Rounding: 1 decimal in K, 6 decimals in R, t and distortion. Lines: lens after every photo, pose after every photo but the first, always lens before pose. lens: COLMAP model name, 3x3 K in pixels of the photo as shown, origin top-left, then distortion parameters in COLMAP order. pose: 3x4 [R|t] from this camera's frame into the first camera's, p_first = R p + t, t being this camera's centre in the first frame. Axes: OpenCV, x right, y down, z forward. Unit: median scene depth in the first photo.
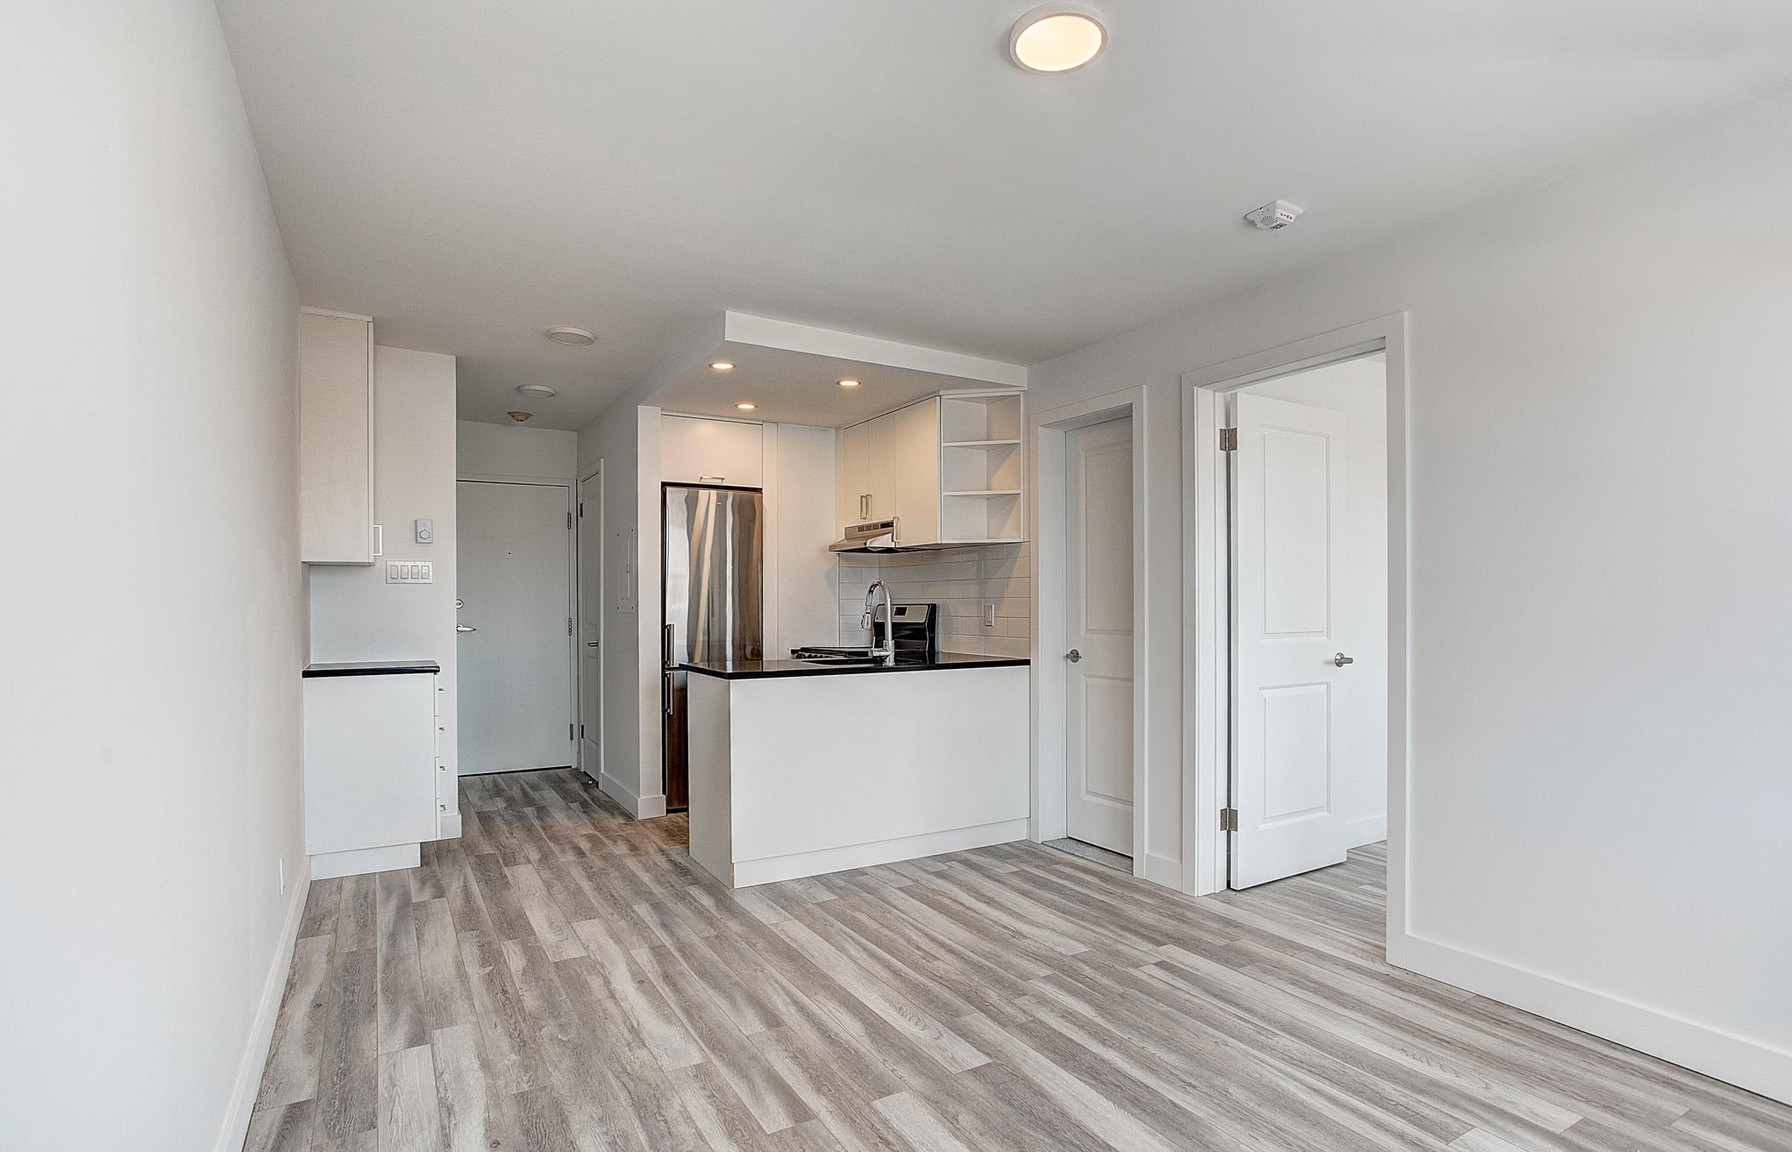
lens RADIAL K [[888.9, 0, 889.9], [0, 888.9, 613.0], [0, 0, 1]] dist [-0.060465, 0.047179]
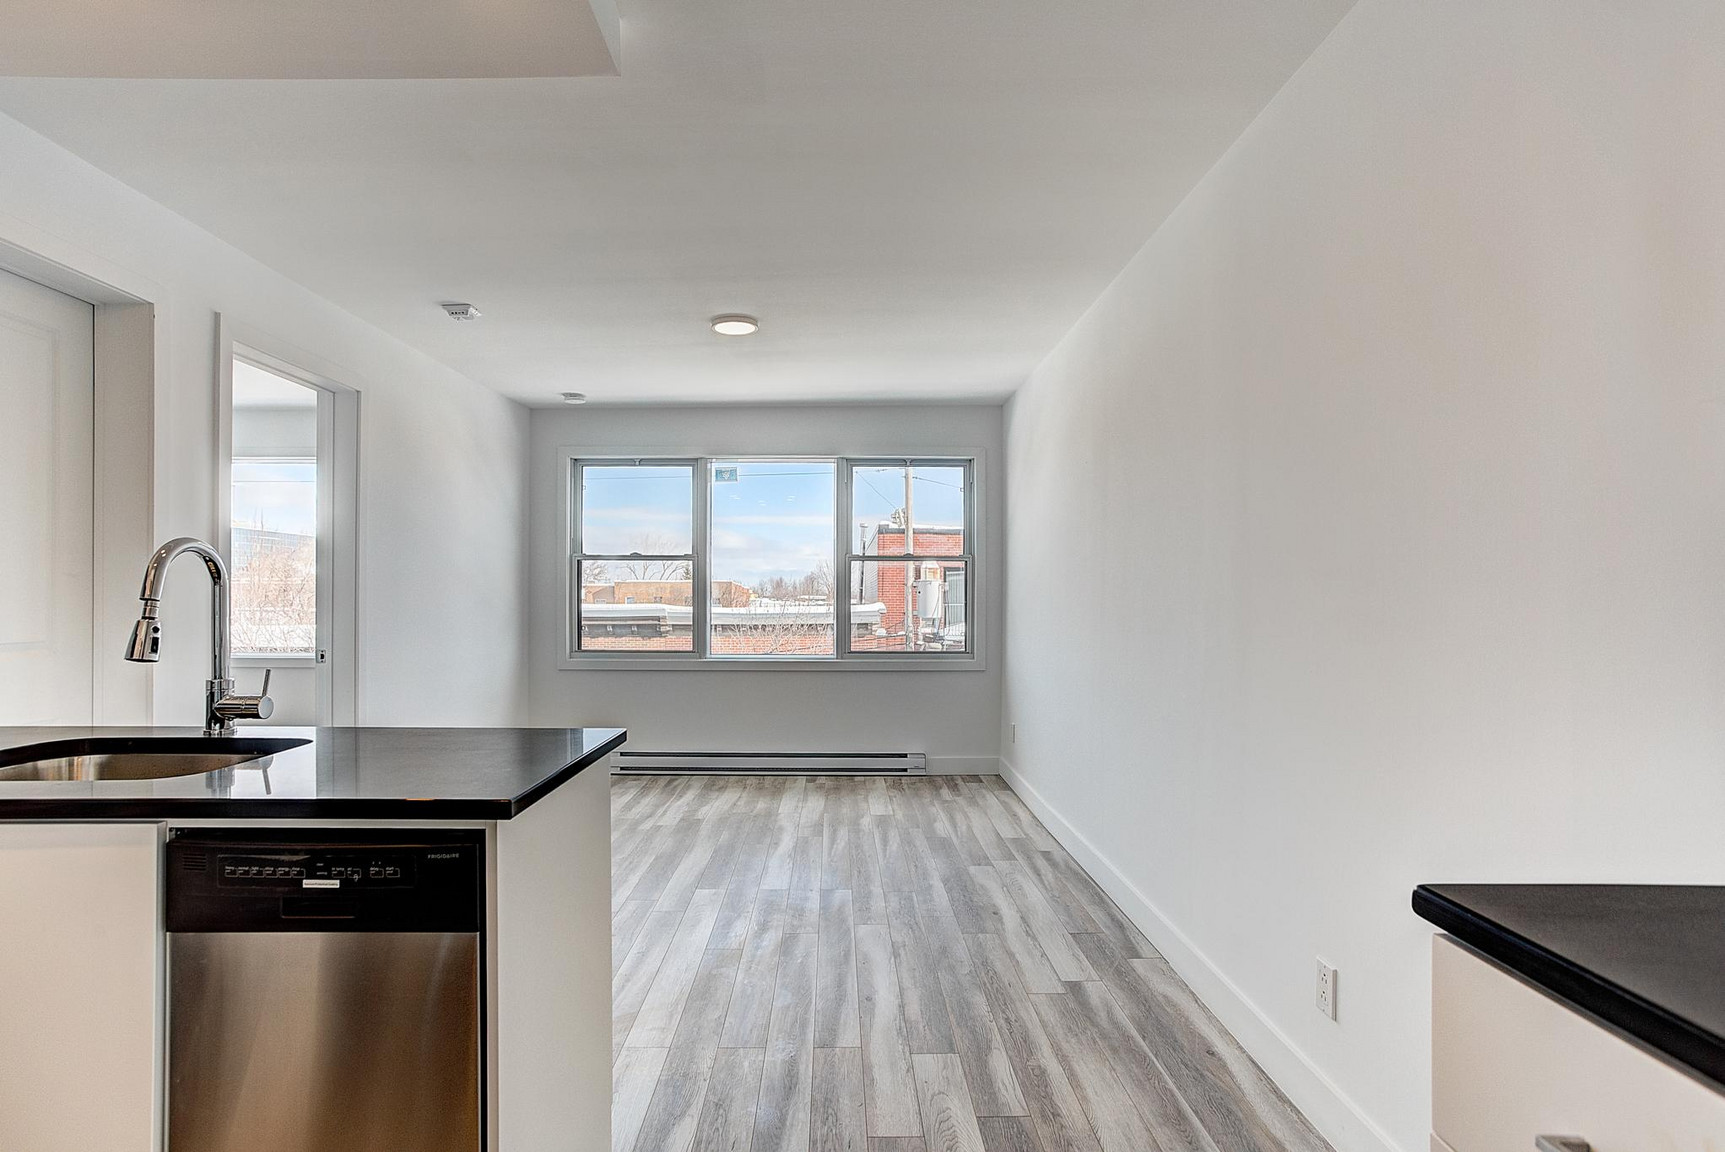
lens RADIAL K [[859.8, 0, 854.5], [0, 859.8, 573.3], [0, 0, 1]] dist [-0.050646, 0.034035]
pose [[-0.872972, 0.013416, 0.487585, -0.483529], [0.006964, 0.999863, -0.015042, -0.012992], [-0.487720, -0.009736, -0.872946, 1.213446]]
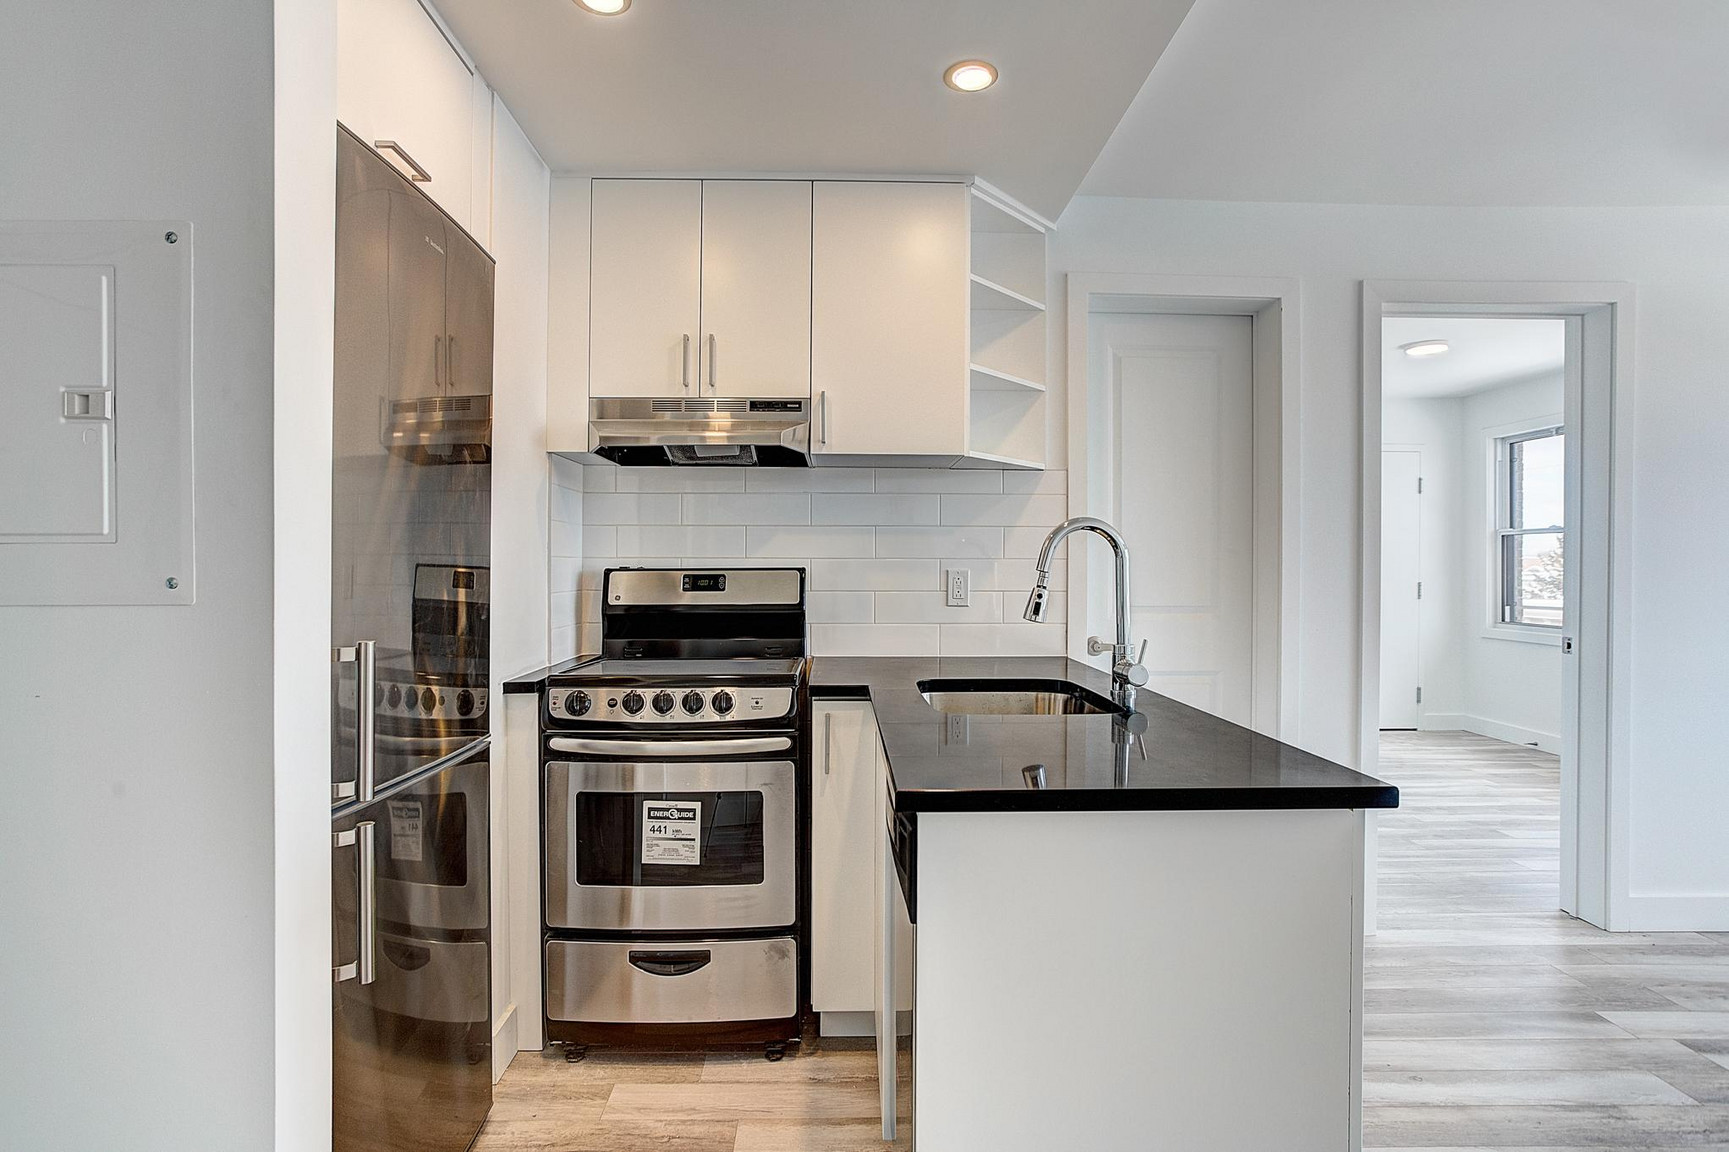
lens RADIAL K [[847.5, 0, 867.2], [0, 847.5, 567.2], [0, 0, 1]] dist [-0.053842, 0.031887]
pose [[0.486489, 0.004134, 0.873677, -0.467967], [0.006934, 0.999939, -0.008592, -0.007854], [-0.873659, 0.010238, 0.486431, 0.893799]]
